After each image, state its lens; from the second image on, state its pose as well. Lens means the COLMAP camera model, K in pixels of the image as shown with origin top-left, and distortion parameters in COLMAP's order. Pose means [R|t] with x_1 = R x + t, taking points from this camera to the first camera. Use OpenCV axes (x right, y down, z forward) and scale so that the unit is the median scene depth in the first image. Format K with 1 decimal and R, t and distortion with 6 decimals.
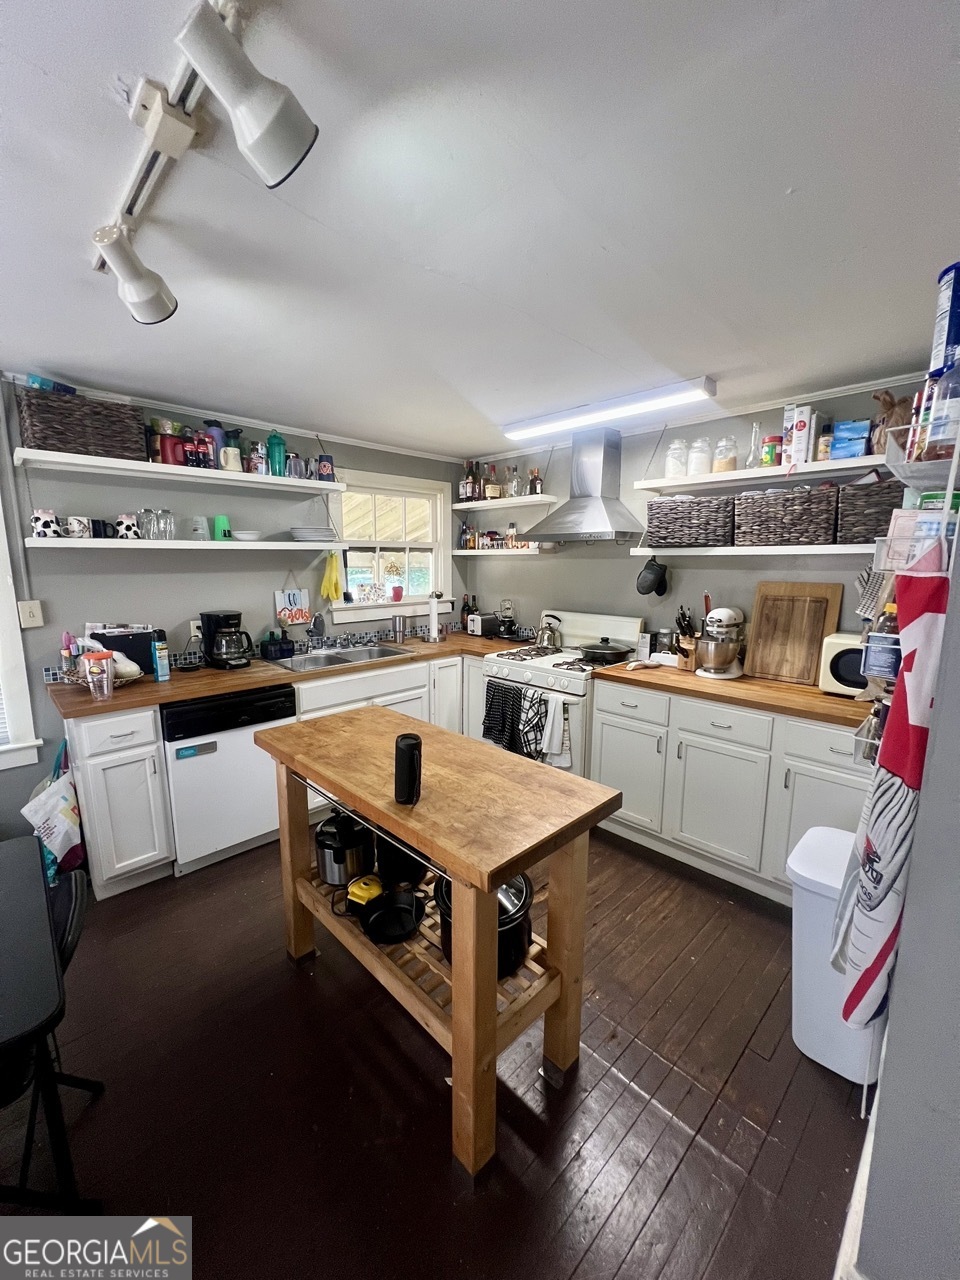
lens RADIAL K [[521.1, 0, 447.1], [0, 521.1, 642.6], [0, 0, 1]] dist [0.004450, 0.001298]
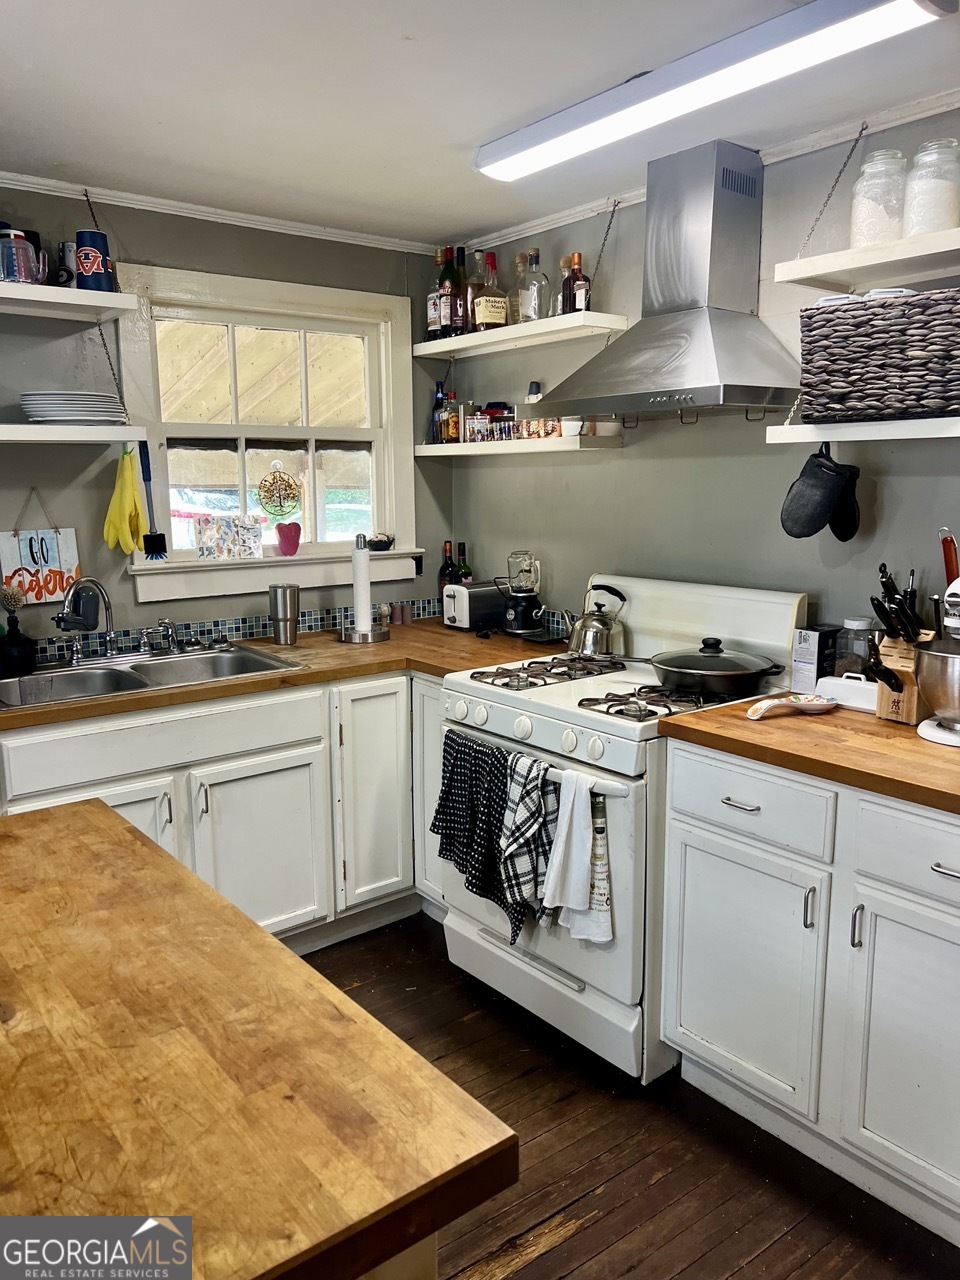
lens RADIAL K [[927.3, 0, 478.1], [0, 927.3, 646.5], [0, 0, 1]] dist [0.044152, -0.034913]
pose [[0.994228, 0.009613, -0.106859, 0.187986], [-0.007626, 0.999791, 0.018985, -0.015778], [0.107019, -0.018061, 0.994093, 0.210767]]
